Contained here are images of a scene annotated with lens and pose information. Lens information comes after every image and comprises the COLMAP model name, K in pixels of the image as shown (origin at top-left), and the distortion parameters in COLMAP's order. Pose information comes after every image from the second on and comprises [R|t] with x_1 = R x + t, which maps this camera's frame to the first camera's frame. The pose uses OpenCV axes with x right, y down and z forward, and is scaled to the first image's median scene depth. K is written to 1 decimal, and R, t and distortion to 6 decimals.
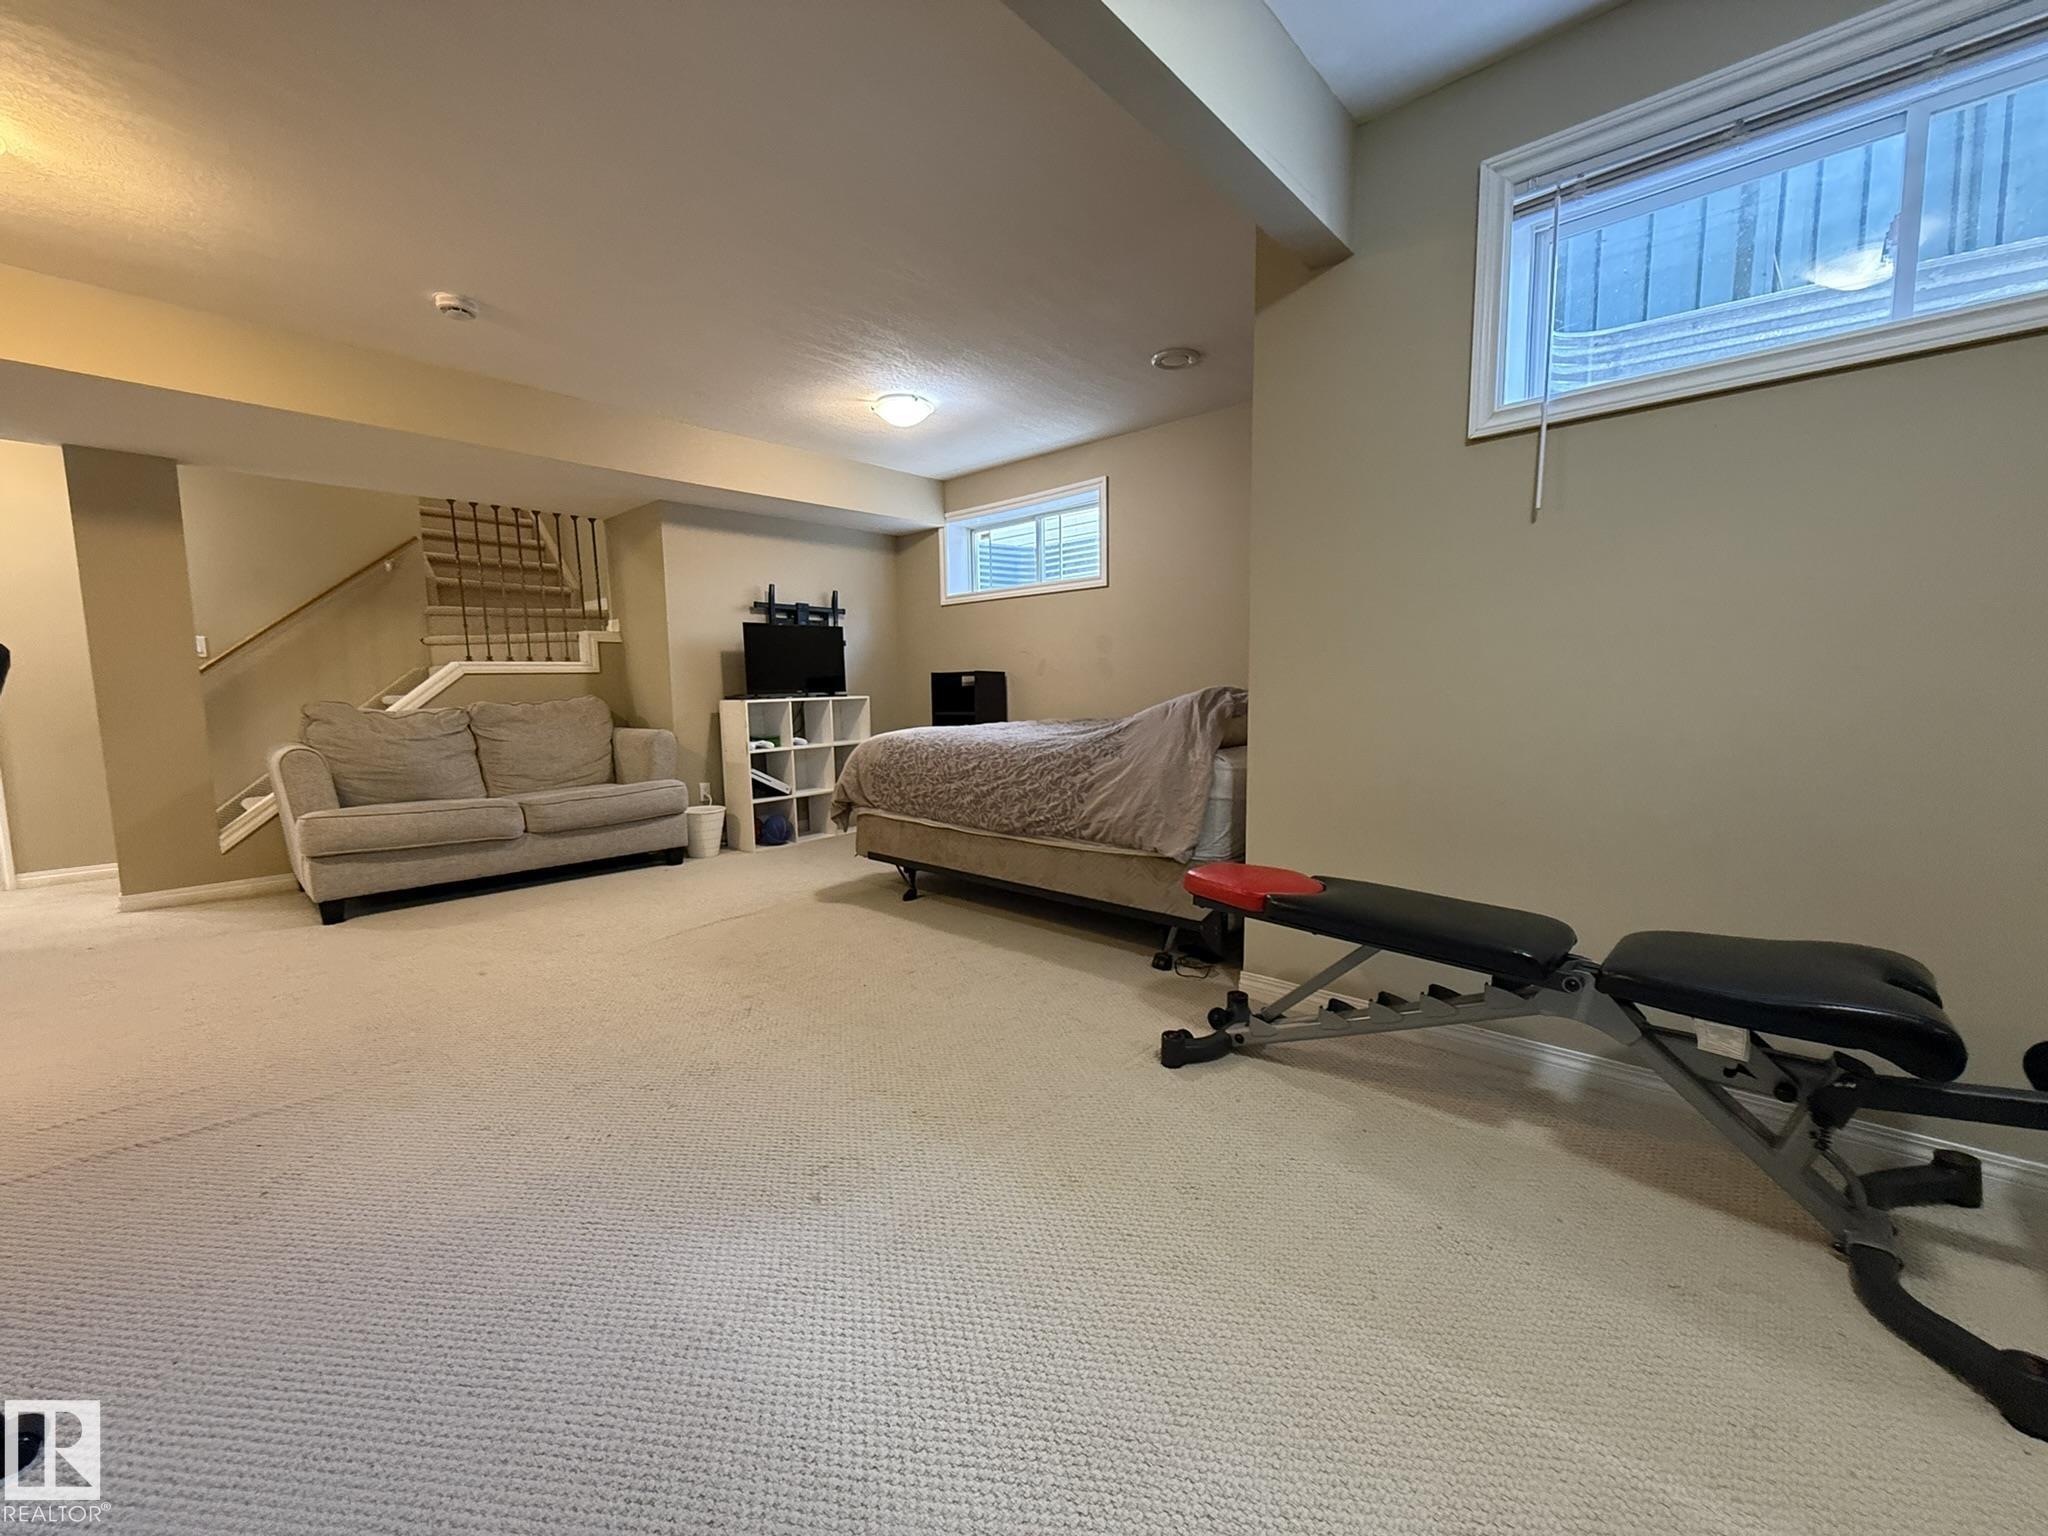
lens RADIAL K [[814.2, 0, 1022.3], [0, 814.2, 767.9], [0, 0, 1]] dist [0.001993, -0.000530]
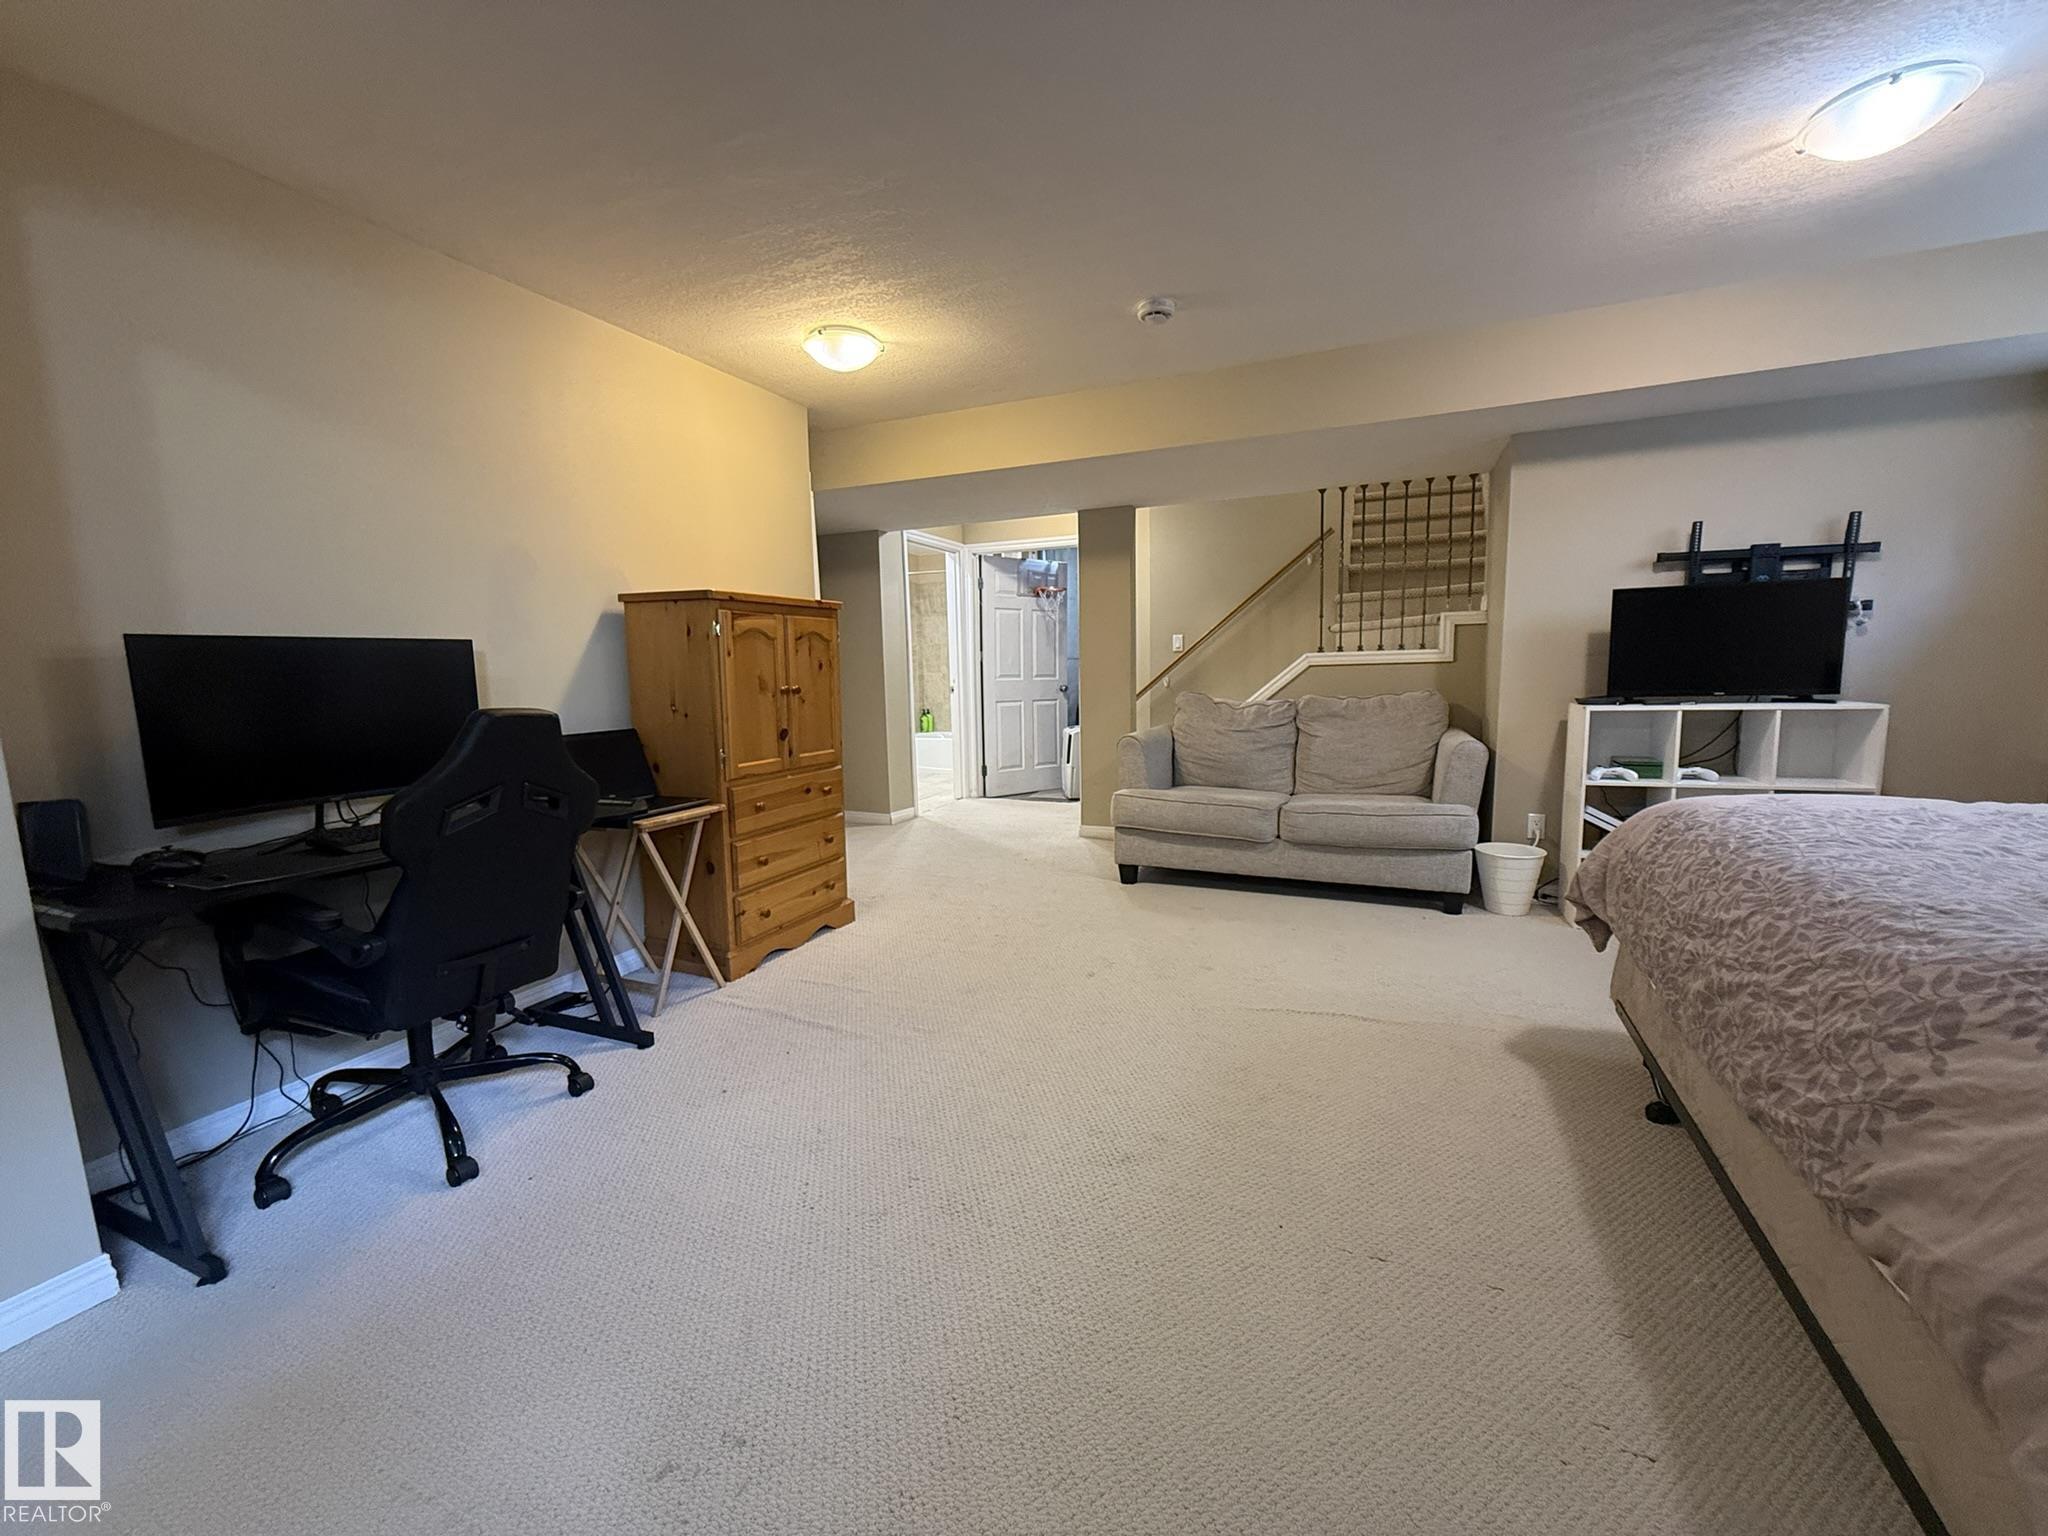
lens RADIAL K [[814.2, 0, 1029.4], [0, 814.2, 768.0], [0, 0, 1]] dist [0.001993, -0.000530]
pose [[0.323056, 0.127271, -0.937783, 0.146587], [-0.078965, 0.991086, 0.107302, -0.066396], [0.943080, 0.039388, 0.330226, 0.327130]]
